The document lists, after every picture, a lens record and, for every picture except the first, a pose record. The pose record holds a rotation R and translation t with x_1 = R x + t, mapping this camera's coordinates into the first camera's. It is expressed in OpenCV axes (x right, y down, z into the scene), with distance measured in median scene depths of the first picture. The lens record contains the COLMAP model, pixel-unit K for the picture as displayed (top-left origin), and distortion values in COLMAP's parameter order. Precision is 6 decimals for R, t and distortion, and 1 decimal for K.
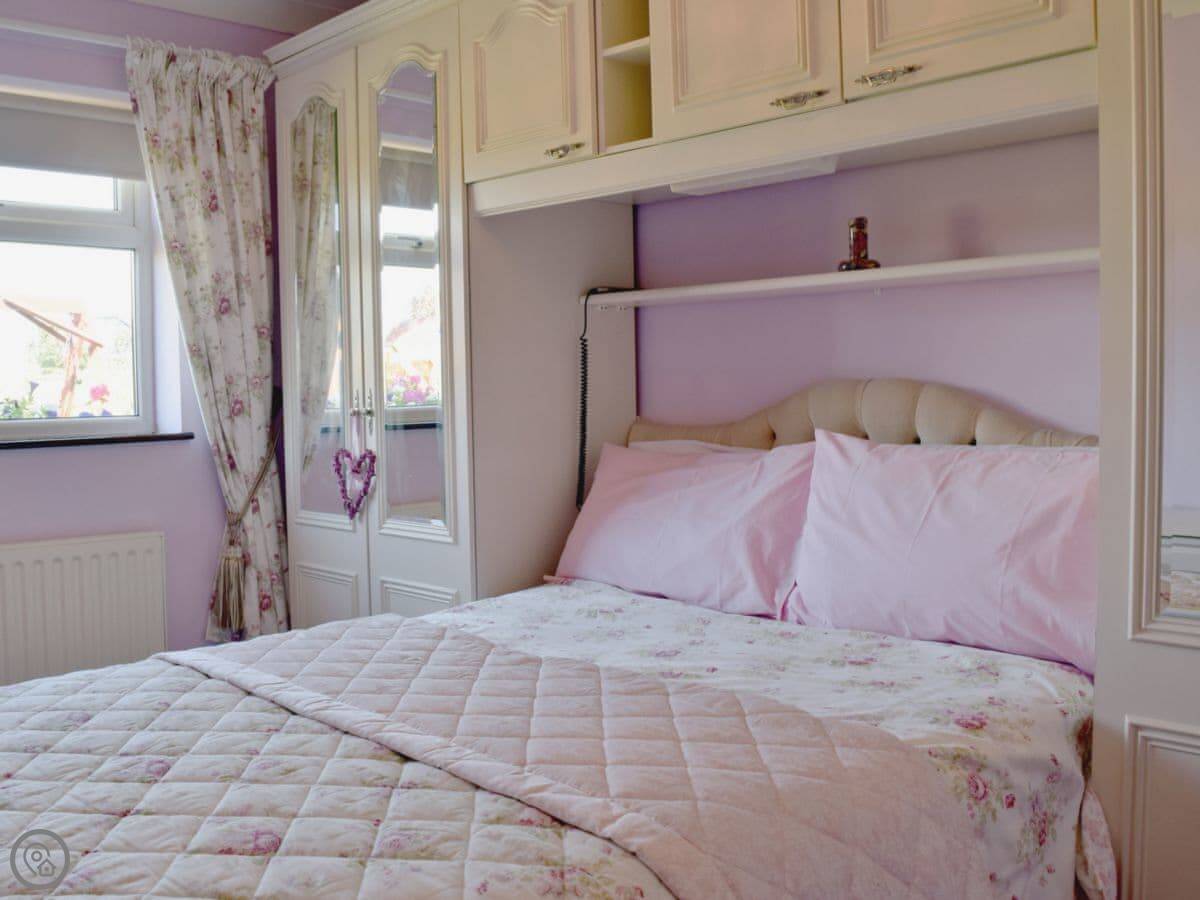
lens RADIAL K [[1087.9, 0, 600.0], [0, 1087.9, 450.0], [0, 0, 1]] dist [-0.097394, -0.007522]
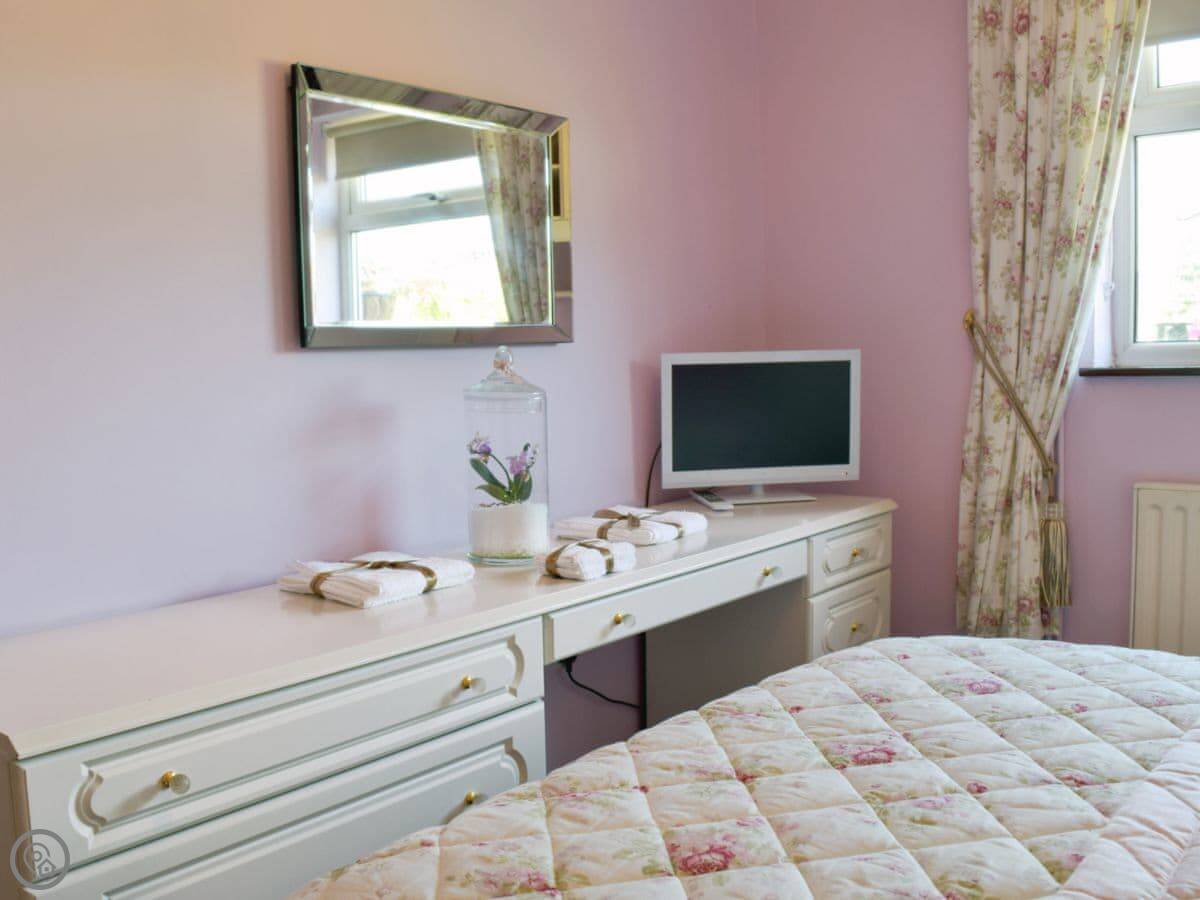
lens RADIAL K [[1208.9, 0, 600.0], [0, 1208.9, 450.0], [0, 0, 1]] dist [-0.112762, 0.007950]
pose [[0.103808, 0.096511, -0.989904, 0.410477], [-0.034073, 0.995042, 0.093439, -0.007770], [0.994014, 0.024030, 0.106582, 0.659308]]
